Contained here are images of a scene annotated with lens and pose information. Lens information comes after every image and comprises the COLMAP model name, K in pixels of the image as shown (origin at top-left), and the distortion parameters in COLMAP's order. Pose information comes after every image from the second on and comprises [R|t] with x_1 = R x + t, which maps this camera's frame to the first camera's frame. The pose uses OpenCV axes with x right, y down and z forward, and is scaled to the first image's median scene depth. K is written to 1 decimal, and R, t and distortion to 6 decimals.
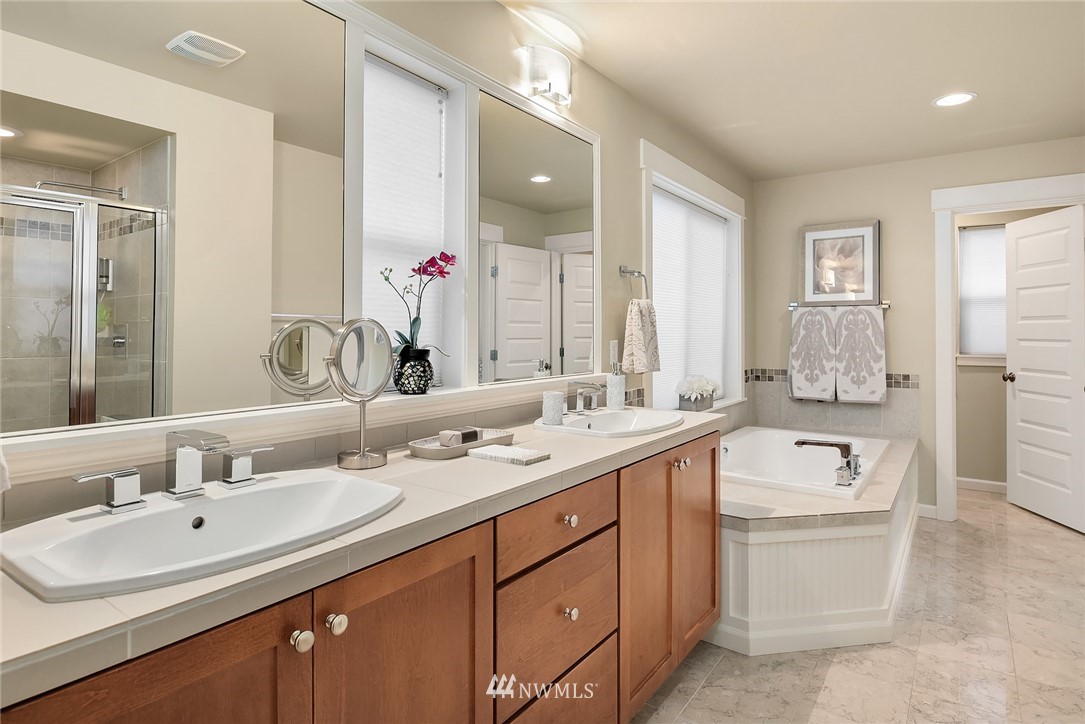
lens RADIAL K [[588.4, 0, 539.8], [0, 588.4, 338.7], [0, 0, 1]] dist [-0.000543, -0.002313]
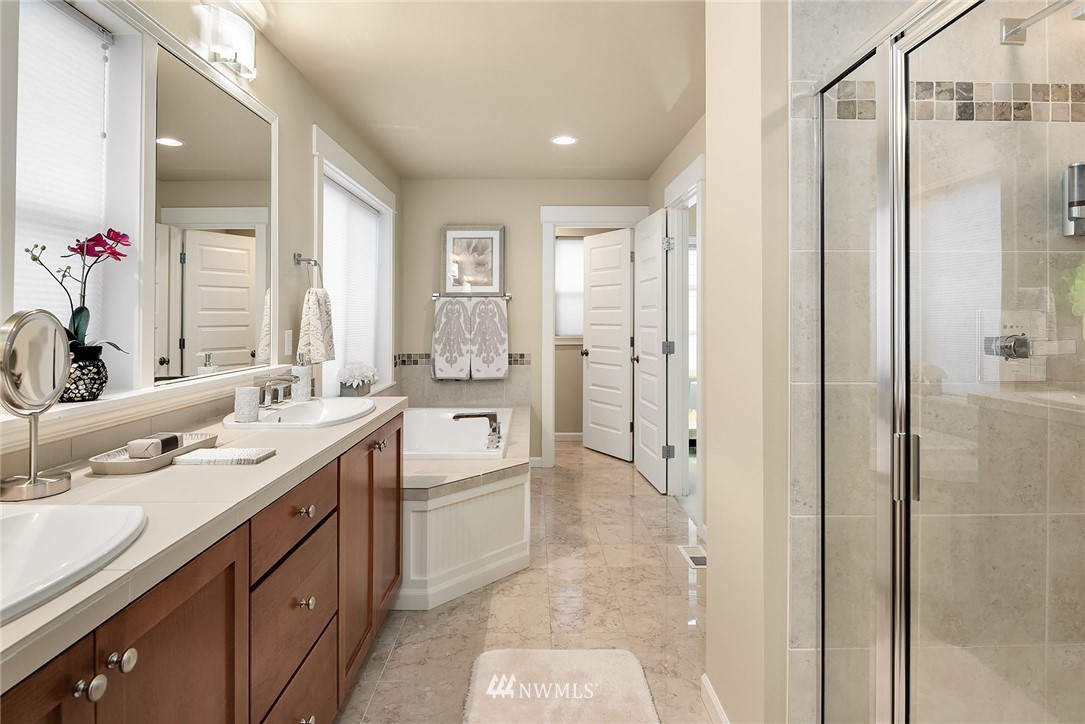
lens RADIAL K [[588.4, 0, 539.8], [0, 588.4, 338.7], [0, 0, 1]] dist [-0.000543, -0.002313]
pose [[0.808982, -0.024057, 0.587341, -0.115978], [0.010139, 0.999585, 0.026978, -0.005528], [-0.587746, -0.015870, 0.808890, -0.024213]]
